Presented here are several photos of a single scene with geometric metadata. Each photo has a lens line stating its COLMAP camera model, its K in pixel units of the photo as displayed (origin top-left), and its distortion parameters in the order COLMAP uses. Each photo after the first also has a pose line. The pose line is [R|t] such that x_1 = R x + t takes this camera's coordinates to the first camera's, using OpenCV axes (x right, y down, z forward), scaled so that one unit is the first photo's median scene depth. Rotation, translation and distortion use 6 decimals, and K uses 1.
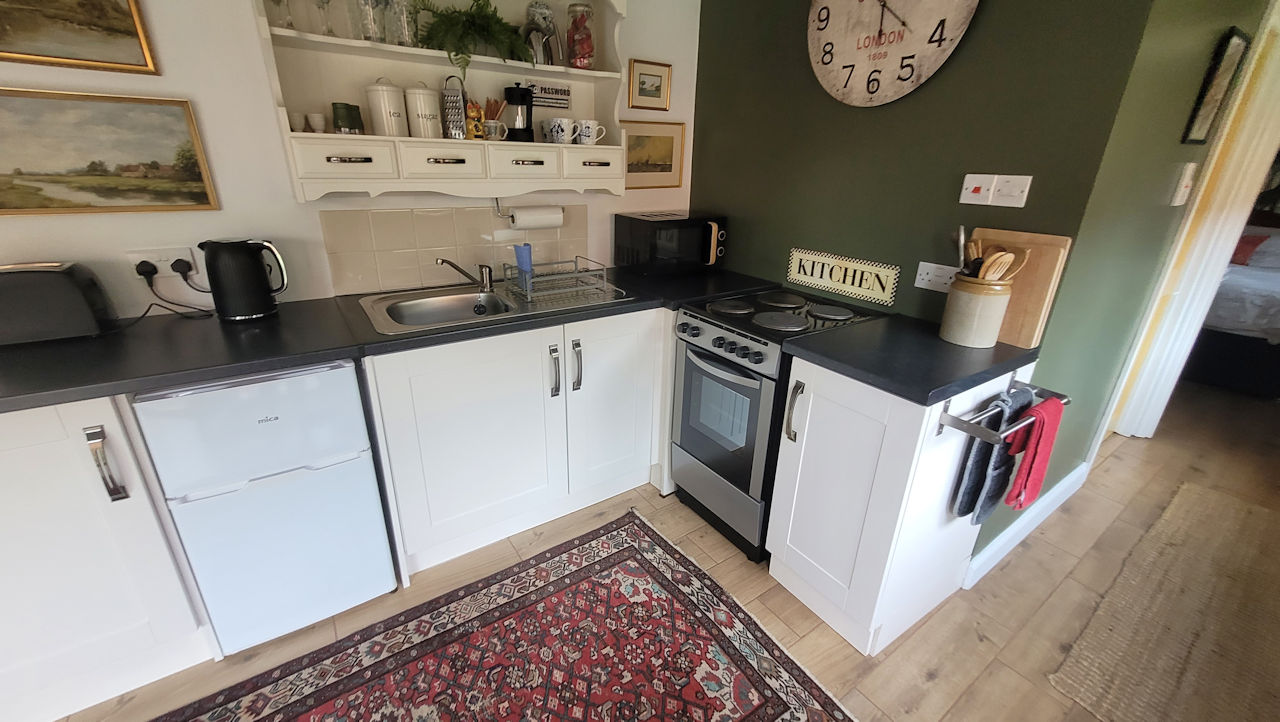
lens RADIAL K [[501.1, 0, 640.0], [0, 501.1, 361.0], [0, 0, 1]] dist [0.000645, -0.000010]
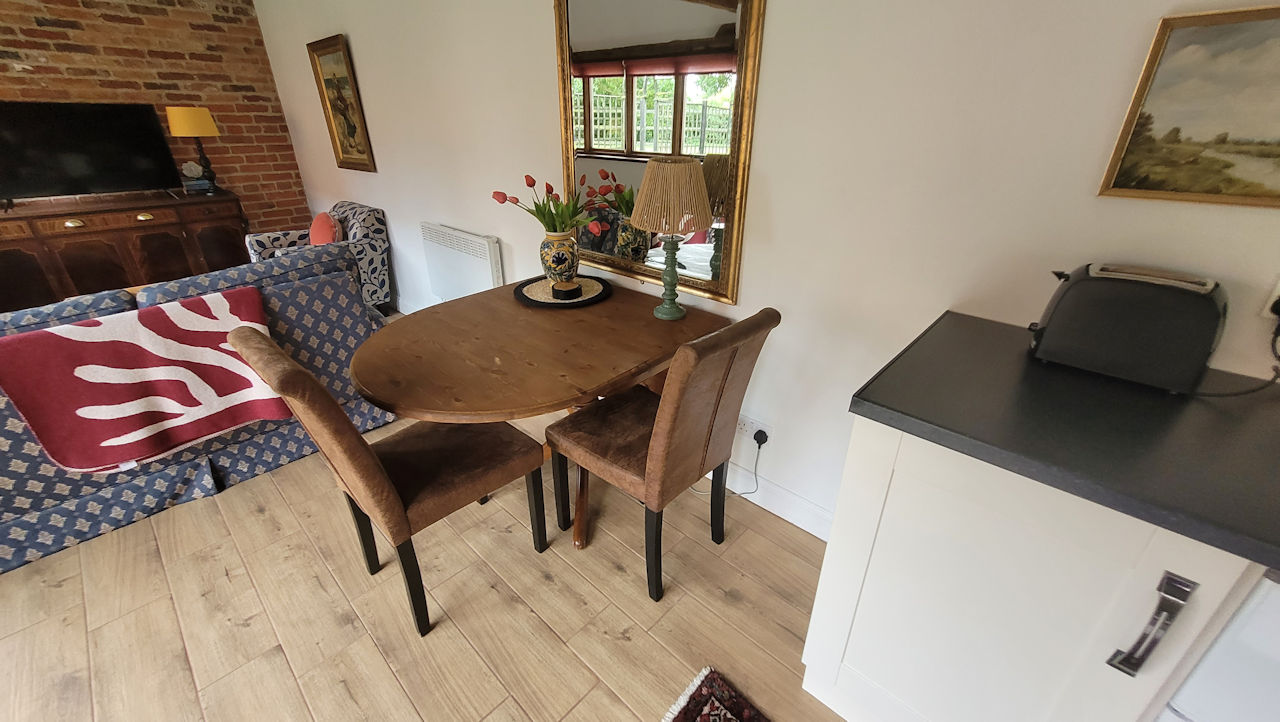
lens RADIAL K [[505.6, 0, 640.0], [0, 505.6, 361.0], [0, 0, 1]] dist [-0.017466, 0.006429]
pose [[0.217366, 0.407588, -0.886918, -0.683234], [-0.348768, 0.881092, 0.319434, -0.051695], [0.911654, 0.239895, 0.333673, 0.124068]]
